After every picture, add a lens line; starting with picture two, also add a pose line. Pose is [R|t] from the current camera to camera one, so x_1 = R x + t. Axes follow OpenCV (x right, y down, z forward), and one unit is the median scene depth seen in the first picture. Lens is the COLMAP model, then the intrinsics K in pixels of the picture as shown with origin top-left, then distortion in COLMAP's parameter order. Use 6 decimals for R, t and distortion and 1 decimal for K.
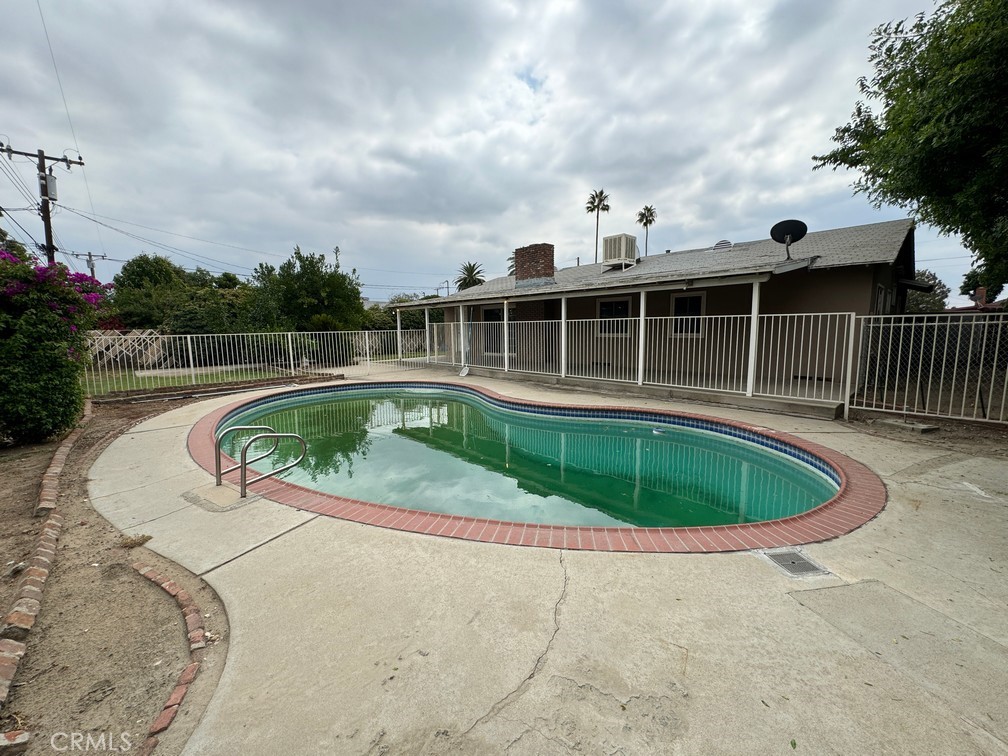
lens RADIAL K [[401.0, 0, 505.8], [0, 401.0, 377.1], [0, 0, 1]] dist [-0.002038, 0.001279]
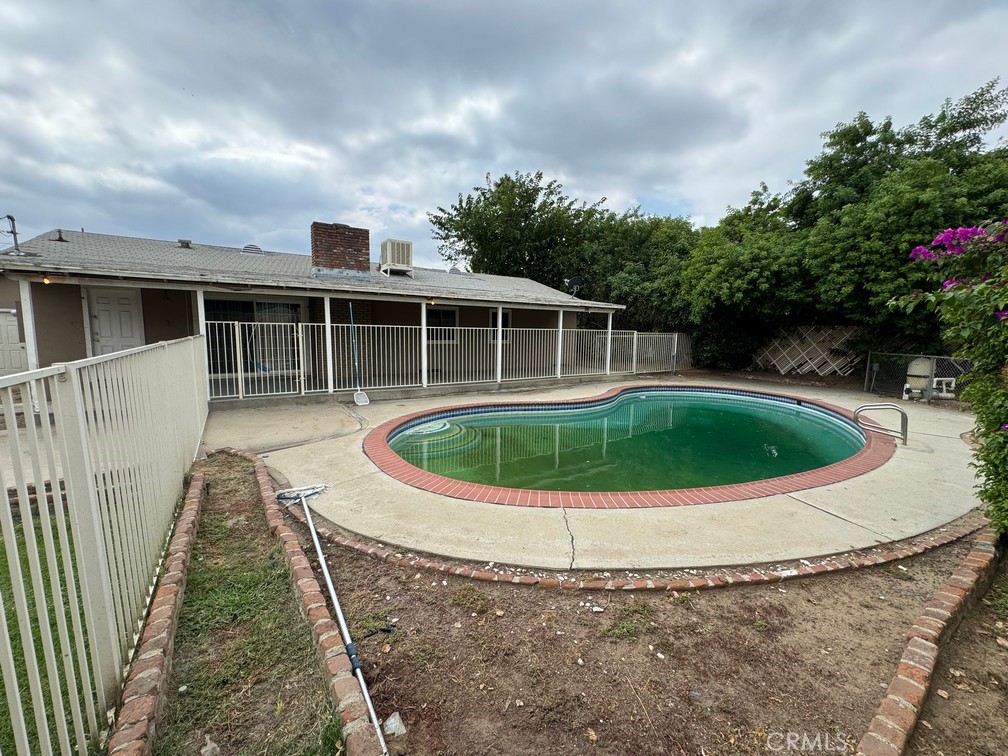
lens RADIAL K [[401.0, 0, 502.3], [0, 401.0, 383.3], [0, 0, 1]] dist [-0.002038, 0.001279]
pose [[0.172695, -0.108124, 0.979023, -0.513314], [0.108515, 0.989995, 0.090194, -0.053040], [-0.978980, 0.090662, 0.182700, 0.461011]]
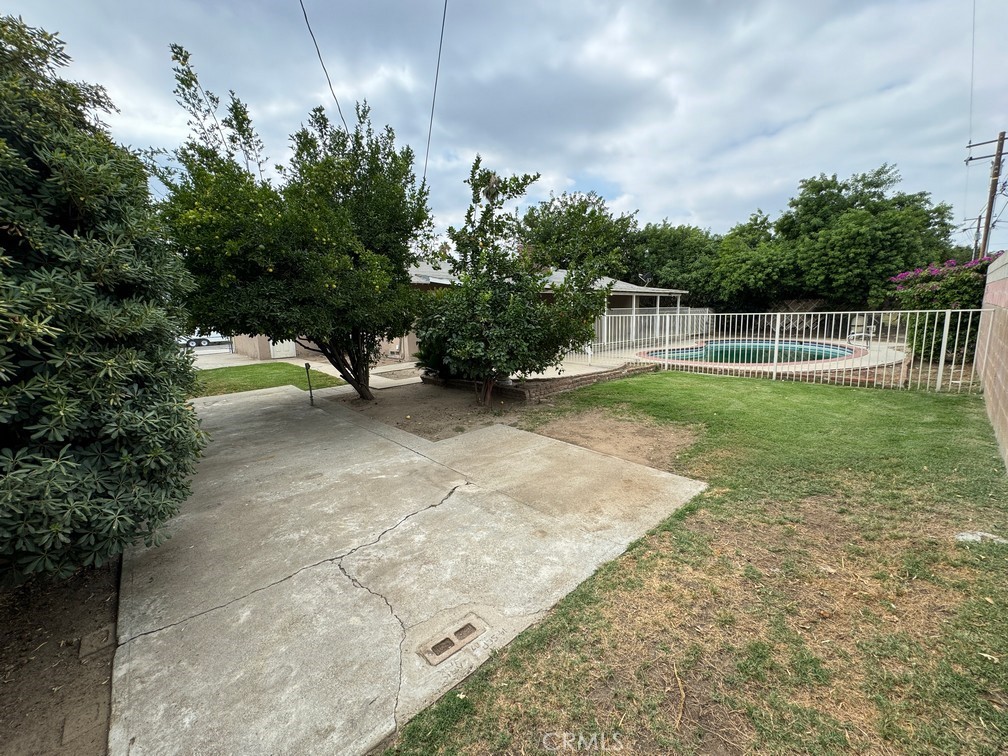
lens RADIAL K [[401.0, 0, 509.3], [0, 401.0, 375.6], [0, 0, 1]] dist [-0.002038, 0.001279]
pose [[0.023277, -0.138604, 0.990074, -0.951652], [0.156021, 0.978712, 0.133345, -0.103643], [-0.987479, 0.151368, 0.044406, 0.886059]]
